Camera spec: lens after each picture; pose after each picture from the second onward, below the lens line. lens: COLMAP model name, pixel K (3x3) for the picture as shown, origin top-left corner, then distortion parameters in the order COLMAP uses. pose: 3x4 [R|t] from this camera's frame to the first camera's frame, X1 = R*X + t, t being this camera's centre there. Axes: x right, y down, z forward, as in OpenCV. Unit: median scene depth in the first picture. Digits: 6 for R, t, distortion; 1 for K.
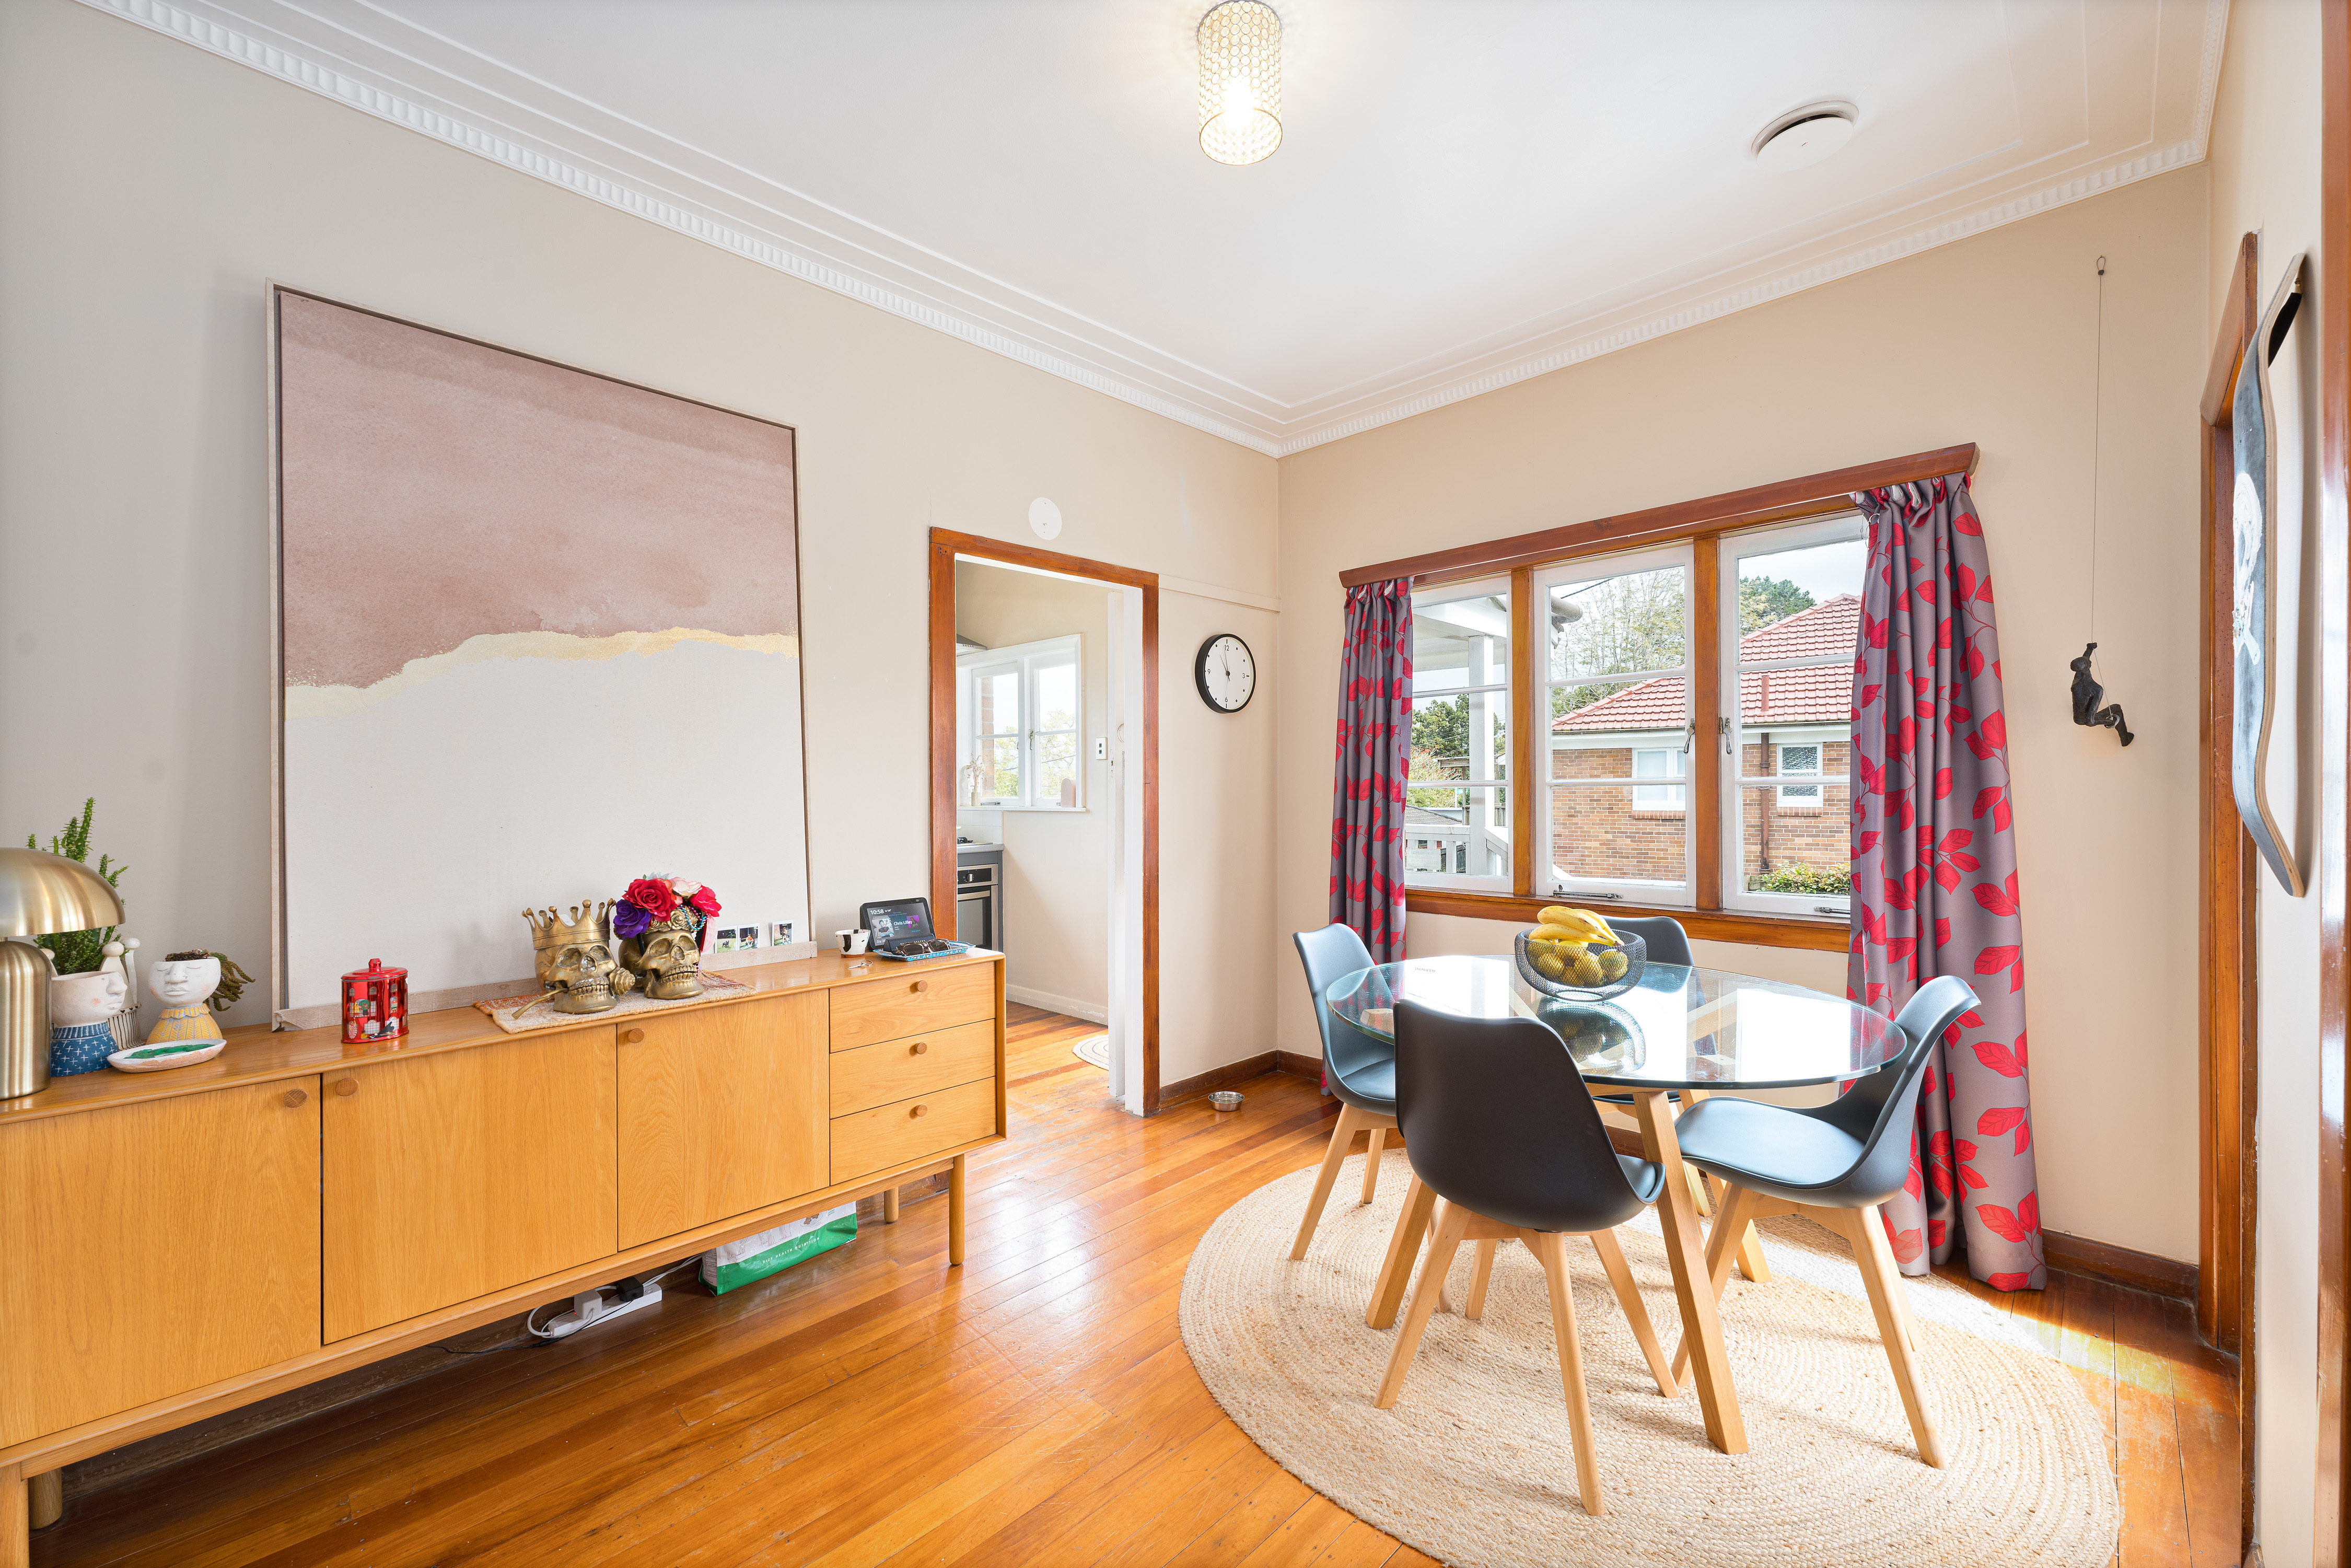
lens RADIAL K [[935.1, 0, 1182.7], [0, 935.1, 793.0], [0, 0, 1]] dist [-0.014395, 0.000134]
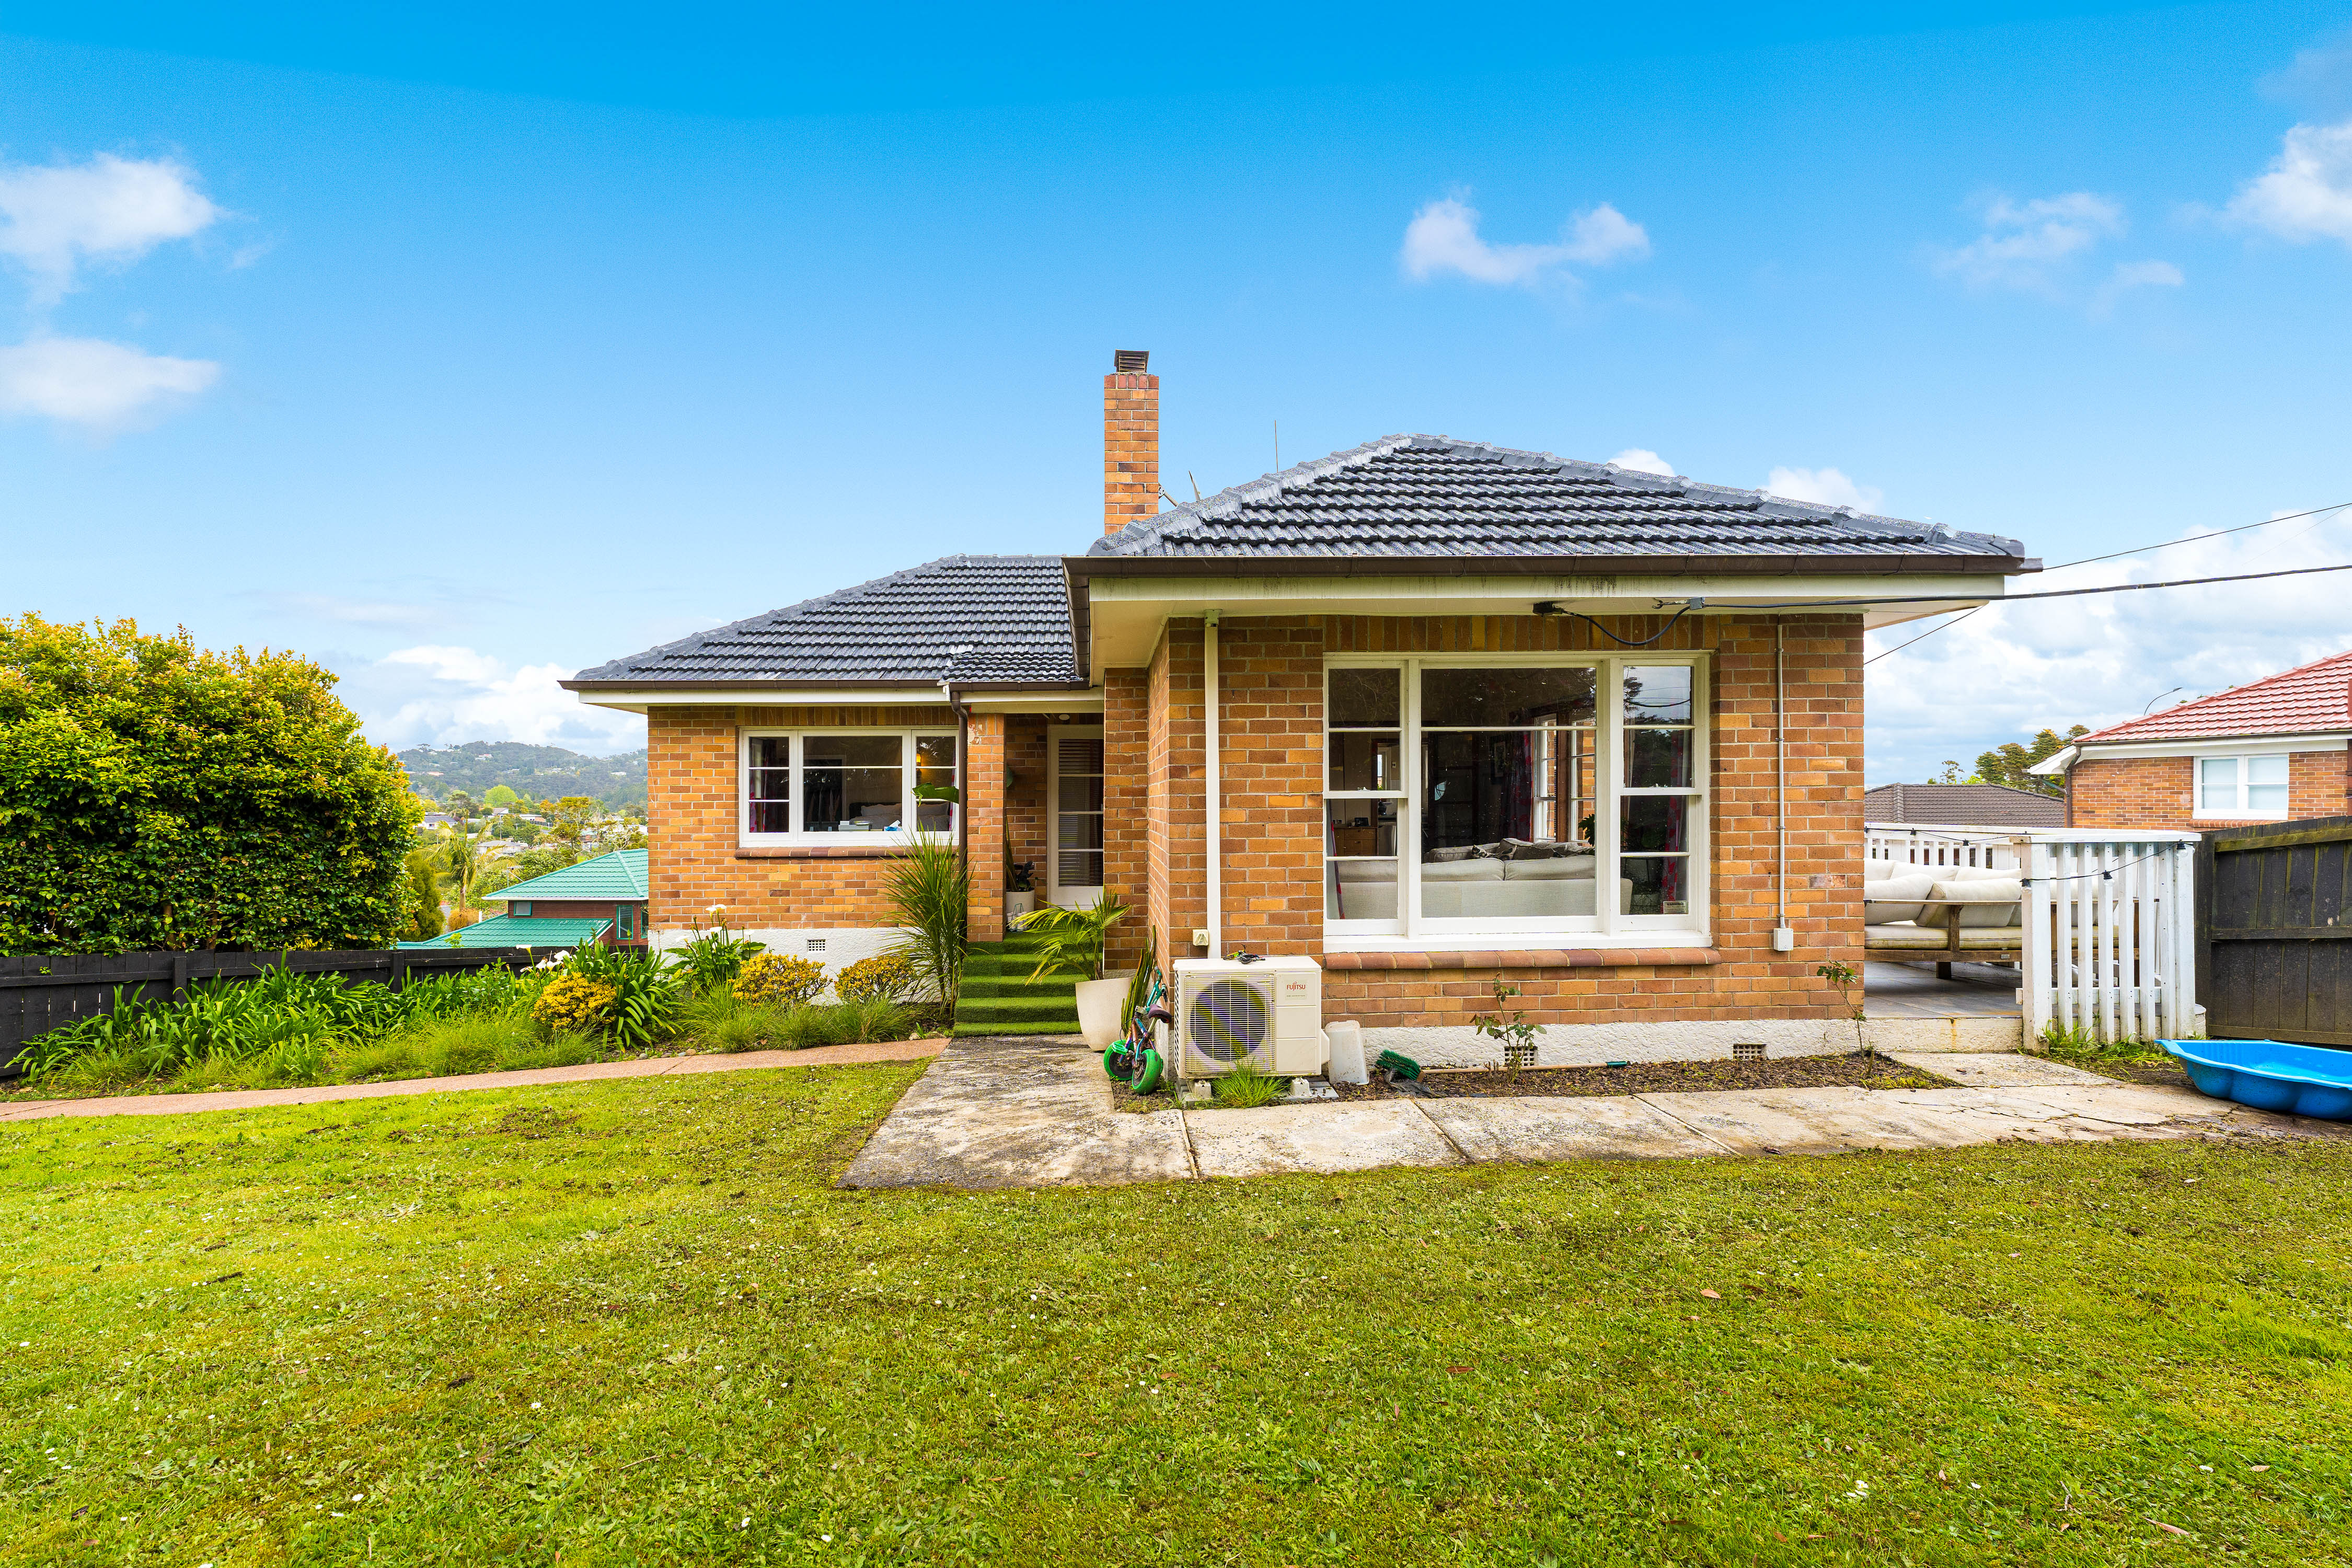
lens RADIAL K [[935.5, 0, 1164.1], [0, 935.5, 802.4], [0, 0, 1]] dist [-0.014395, 0.000134]
pose [[0.730480, 0.007240, -0.682895, 0.425151], [-0.004803, 0.999974, 0.005464, 0.001482], [0.682917, -0.000711, 0.730496, -0.589221]]
